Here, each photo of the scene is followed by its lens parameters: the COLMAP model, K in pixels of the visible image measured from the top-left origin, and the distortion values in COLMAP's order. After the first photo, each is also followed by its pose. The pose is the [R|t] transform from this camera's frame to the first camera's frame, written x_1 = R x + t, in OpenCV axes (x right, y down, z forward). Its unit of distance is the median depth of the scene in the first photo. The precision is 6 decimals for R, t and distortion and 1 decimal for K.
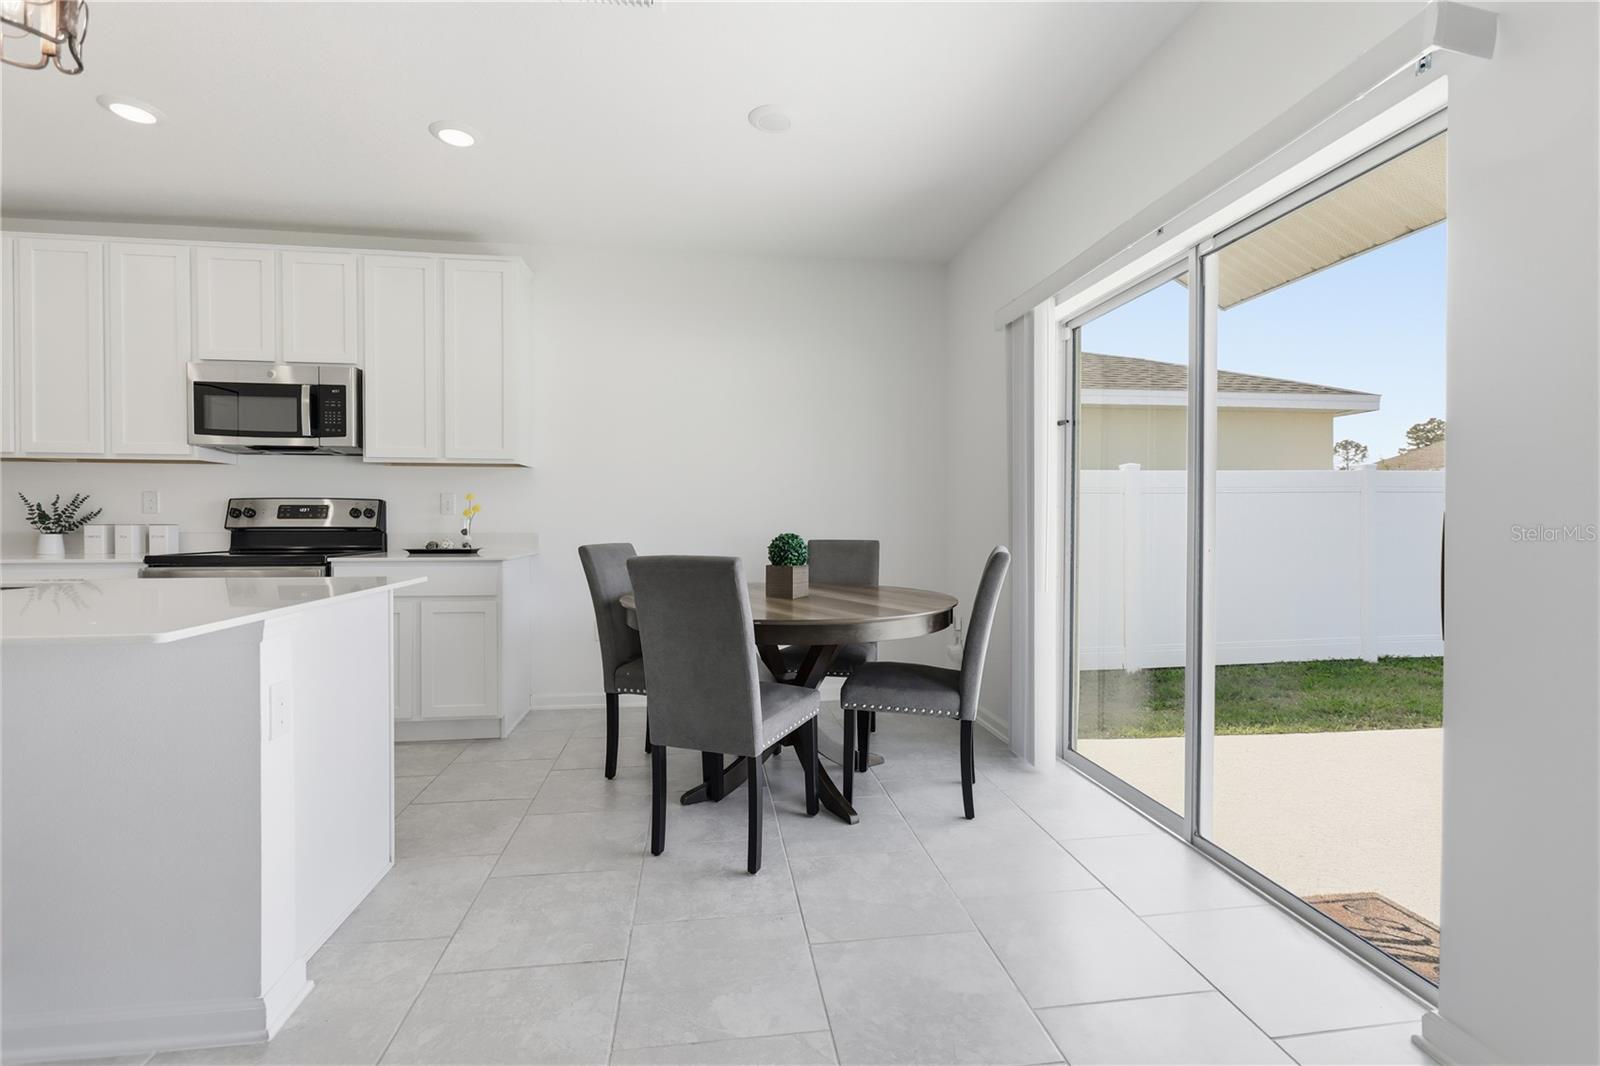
lens RADIAL K [[694.1, 0, 800.4], [0, 694.1, 527.1], [0, 0, 1]] dist [0.001635, 0.000223]
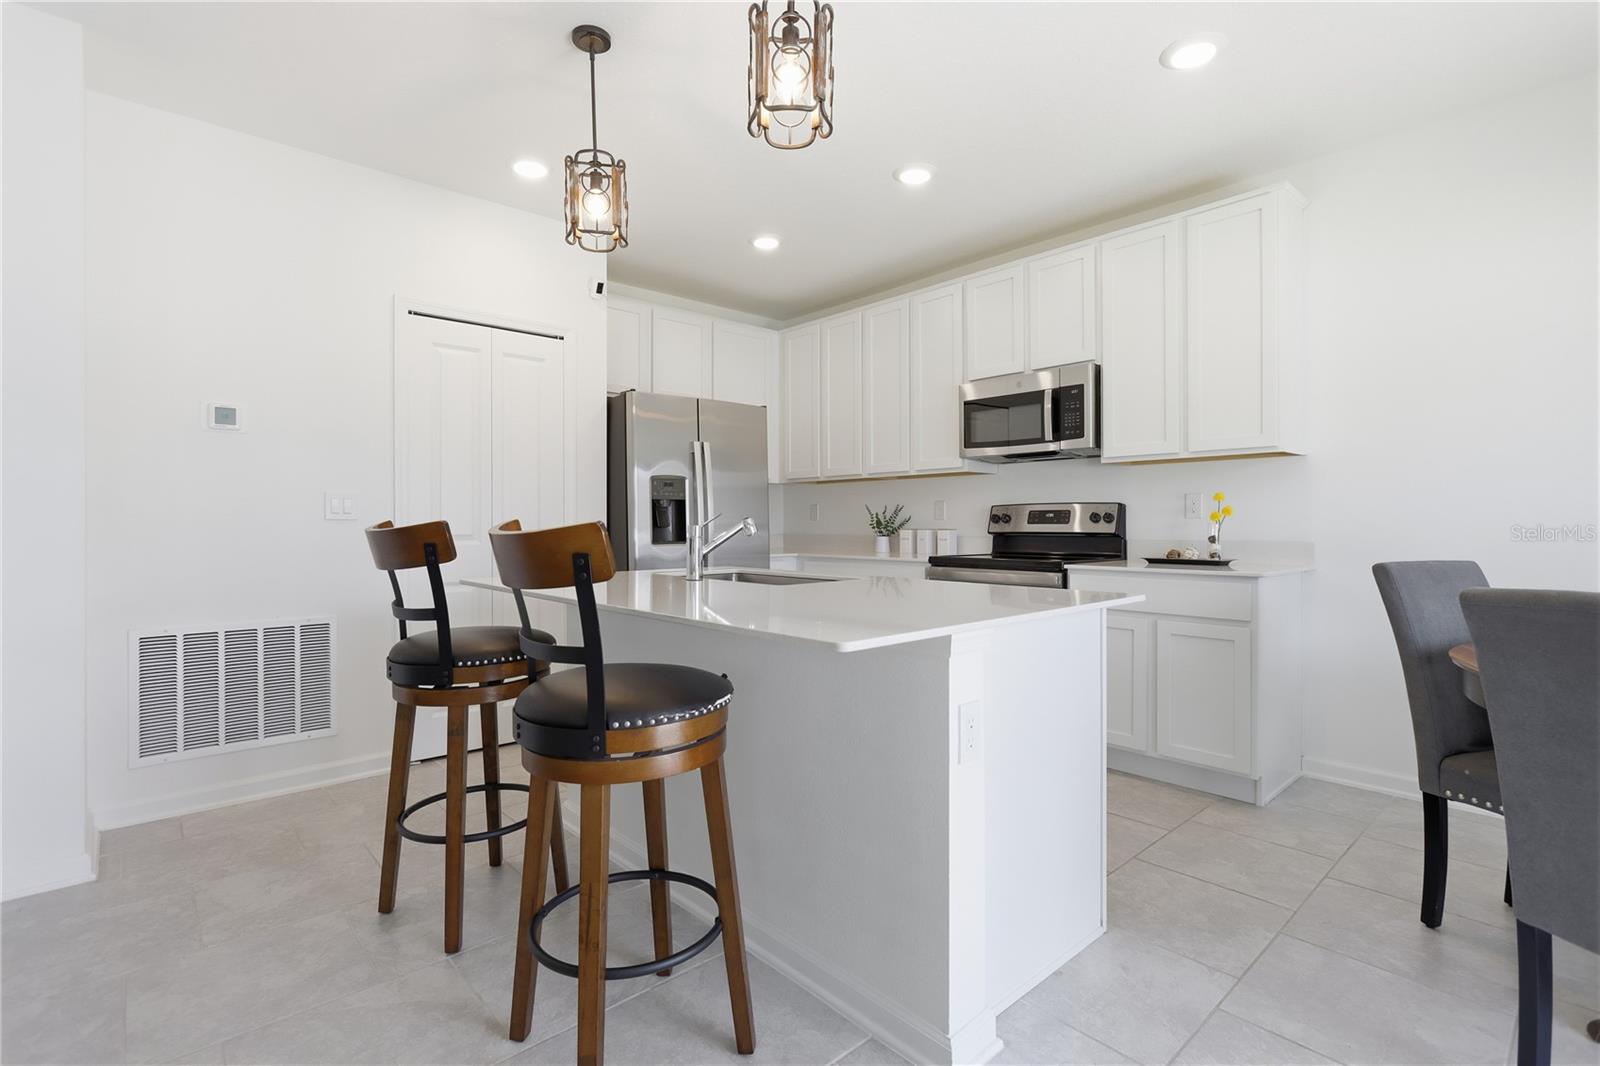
lens RADIAL K [[748.6, 0, 800.7], [0, 748.6, 526.4], [0, 0, 1]] dist [-0.002230, 0.002745]
pose [[0.558788, -0.000243, -0.829310, -0.020842], [-0.006307, 0.999970, -0.004542, -0.001537], [0.829286, 0.007768, 0.558770, 0.106499]]
